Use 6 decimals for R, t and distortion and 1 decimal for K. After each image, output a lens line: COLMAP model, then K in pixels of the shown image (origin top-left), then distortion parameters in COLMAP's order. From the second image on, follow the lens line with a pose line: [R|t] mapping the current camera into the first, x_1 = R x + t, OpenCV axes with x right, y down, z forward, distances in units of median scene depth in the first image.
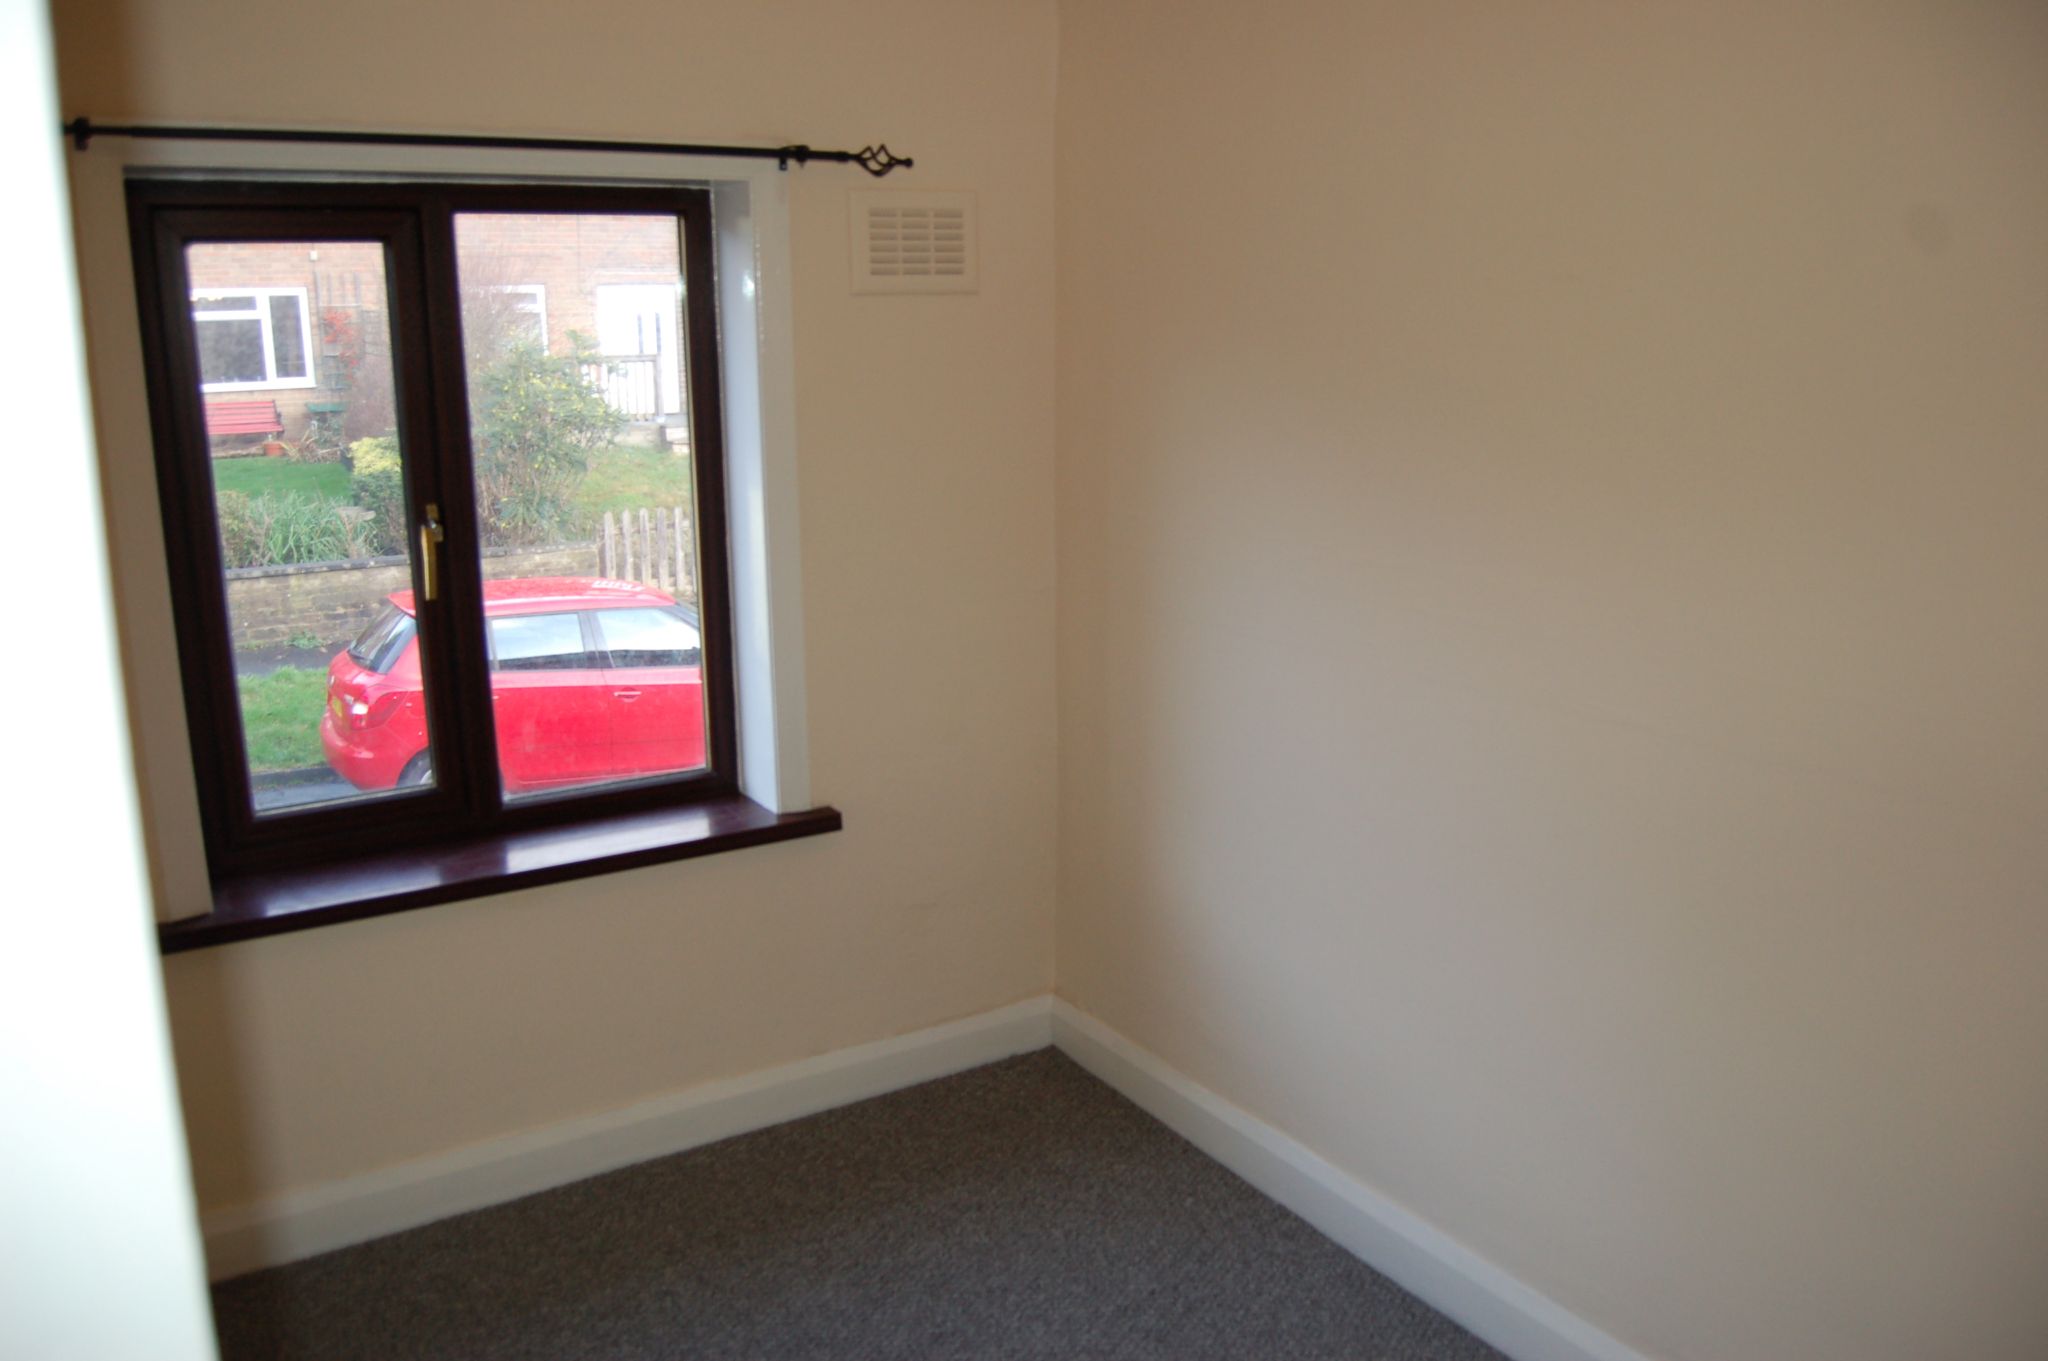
lens RADIAL K [[1635.1, 0, 1079.5], [0, 1635.1, 631.8], [0, 0, 1]] dist [-0.002840, -0.000955]
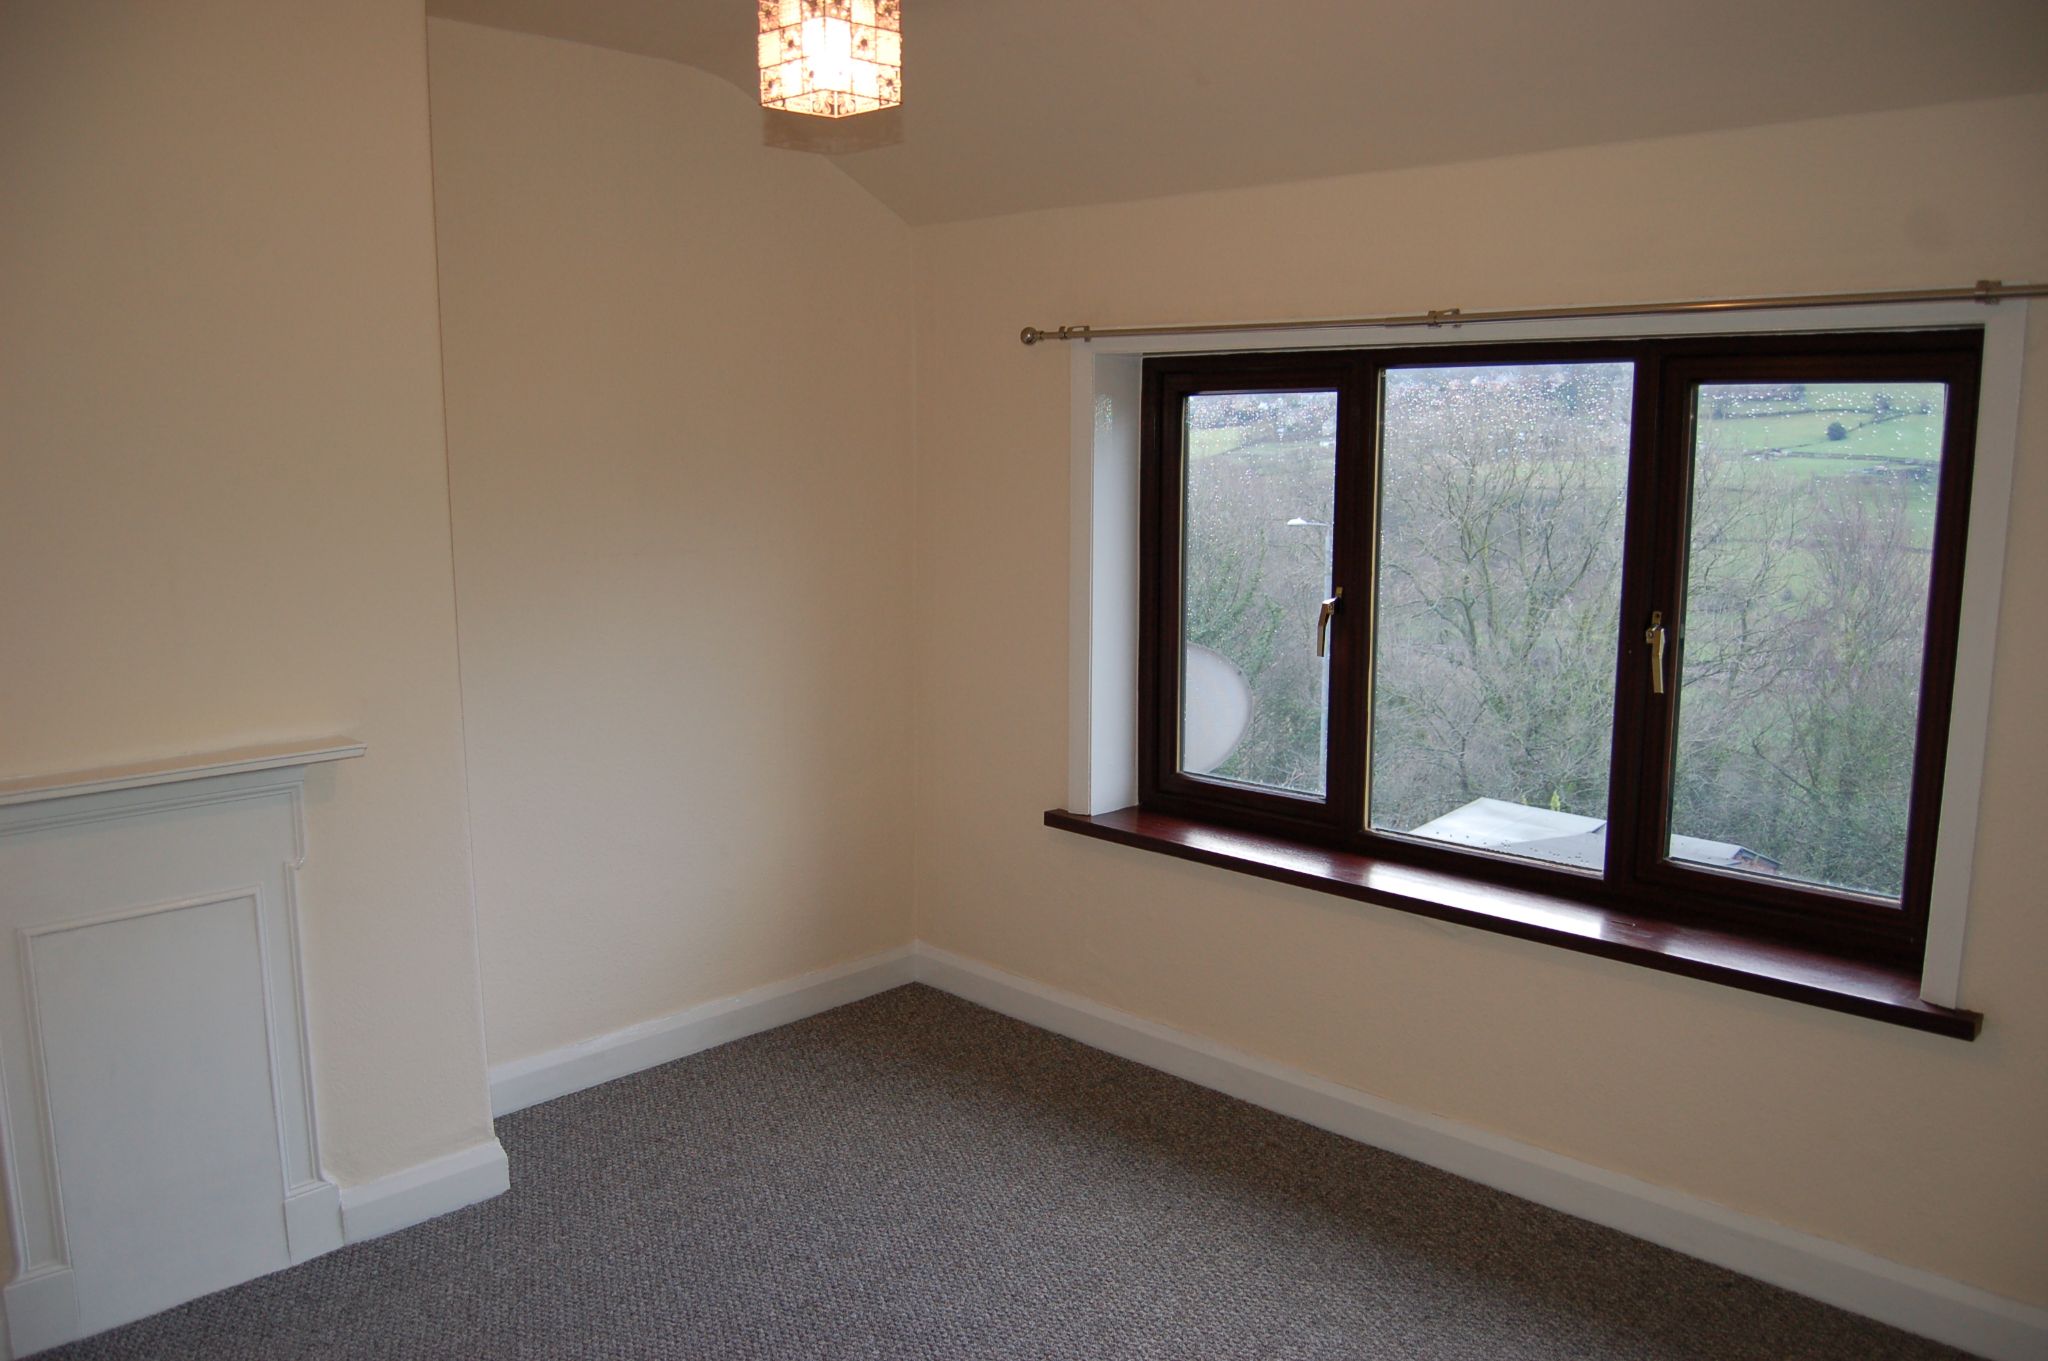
lens RADIAL K [[1598.9, 0, 1030.2], [0, 1598.9, 717.1], [0, 0, 1]] dist [-0.092883, 0.031429]
pose [[0.270015, 0.186027, -0.944715, 0.739172], [-0.196632, 0.971135, 0.135029, -0.097180], [0.942565, 0.149302, 0.298800, 0.378973]]
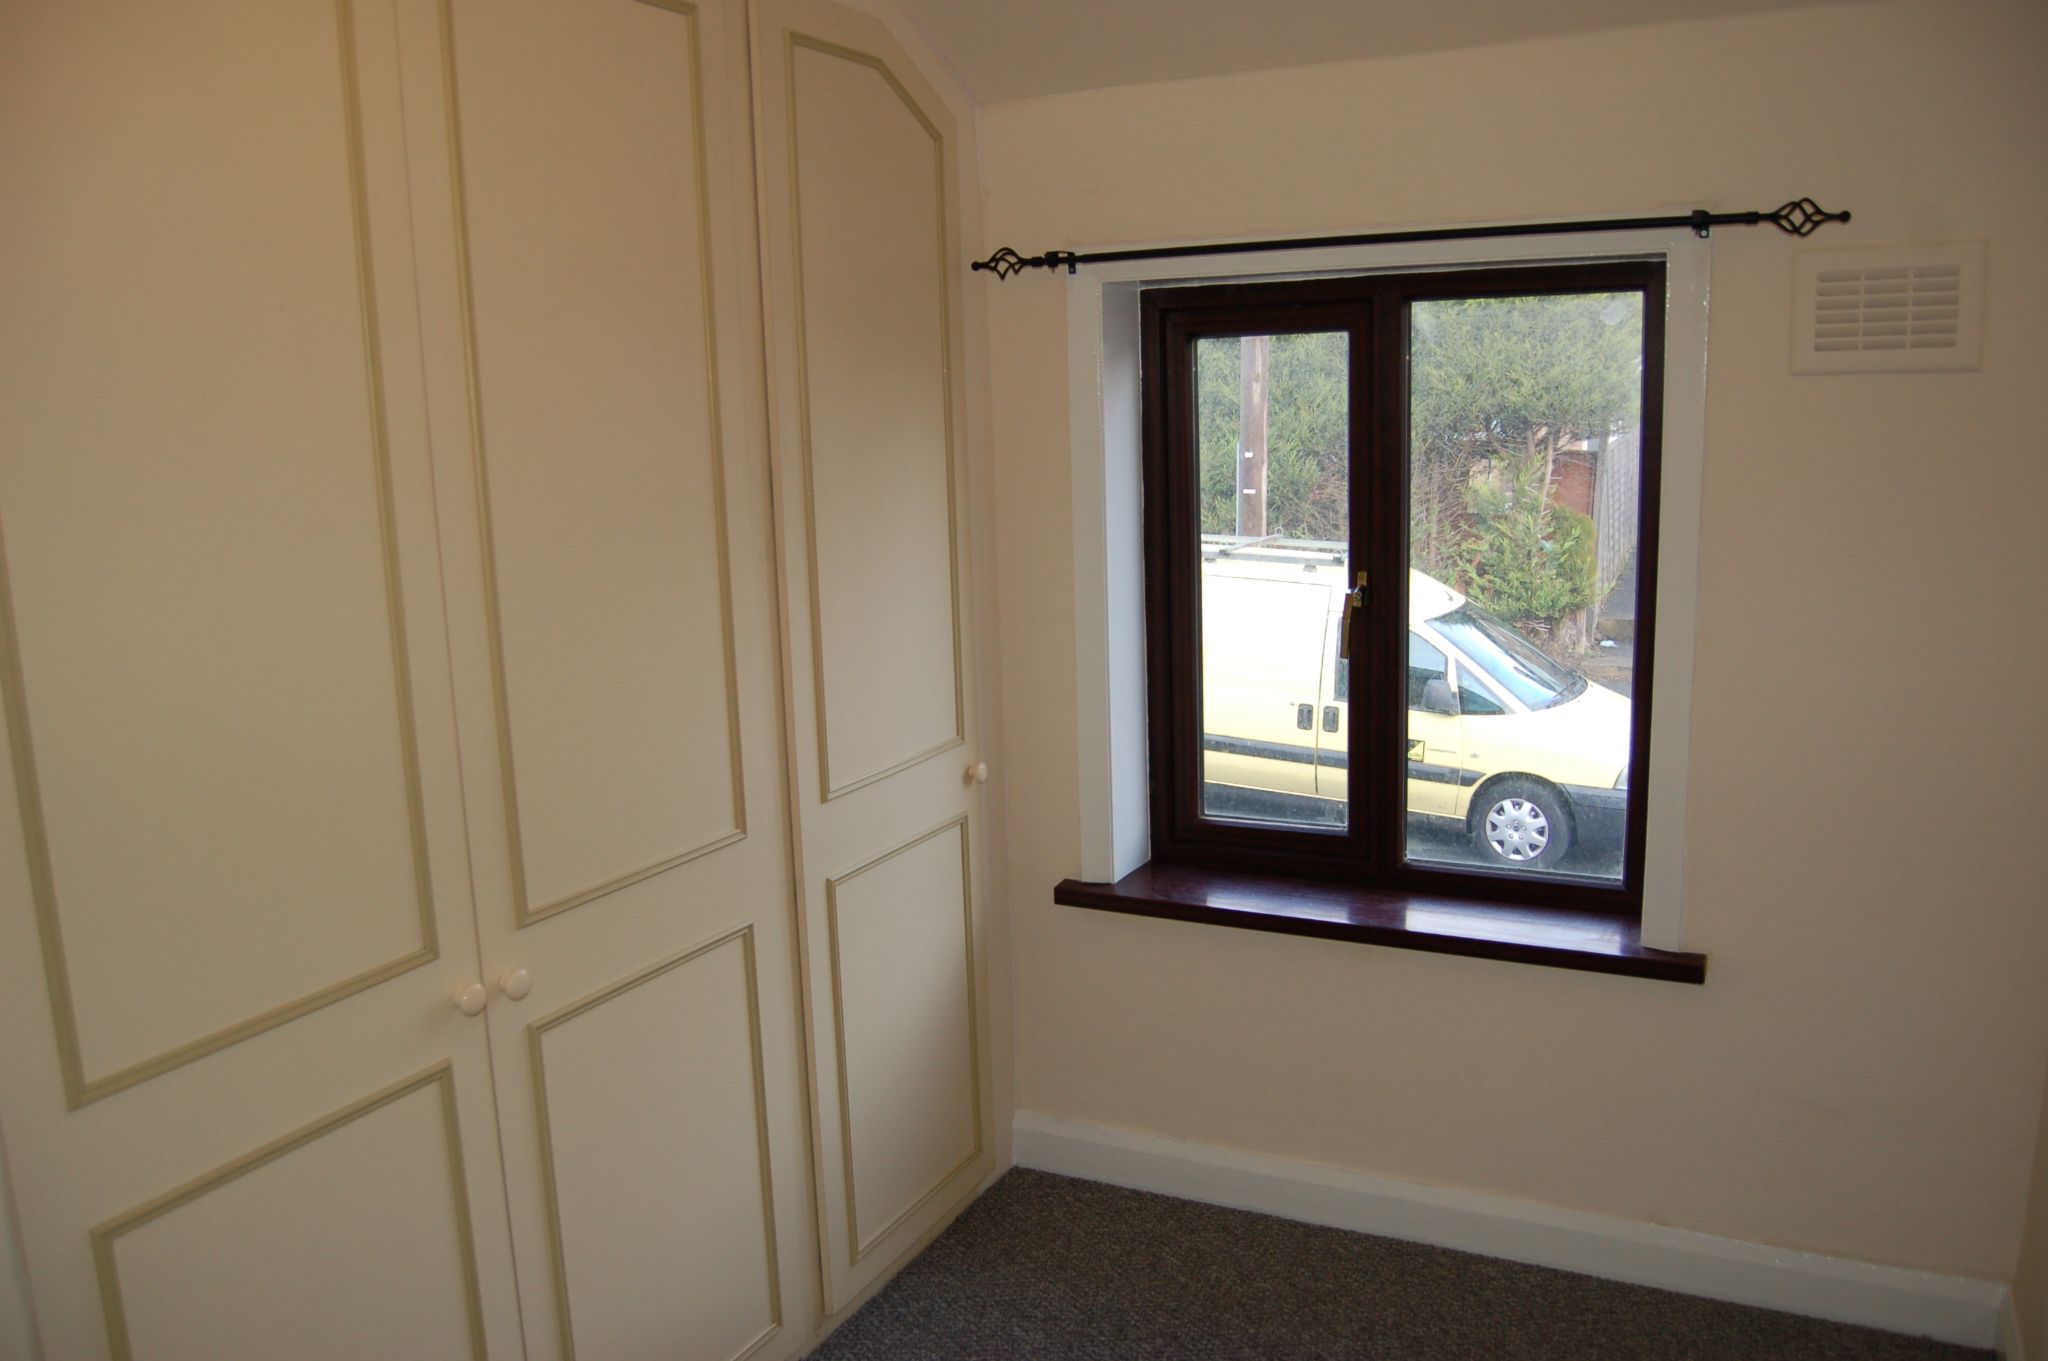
lens RADIAL K [[1679.2, 0, 1024.0], [0, 1679.2, 680.5], [0, 0, 1]] dist [-0.006006, 0.012916]
pose [[0.552997, 0.143231, -0.820779, 0.385697], [-0.150322, 0.986099, 0.070802, -0.050278], [0.819510, 0.084228, 0.566841, 0.187113]]
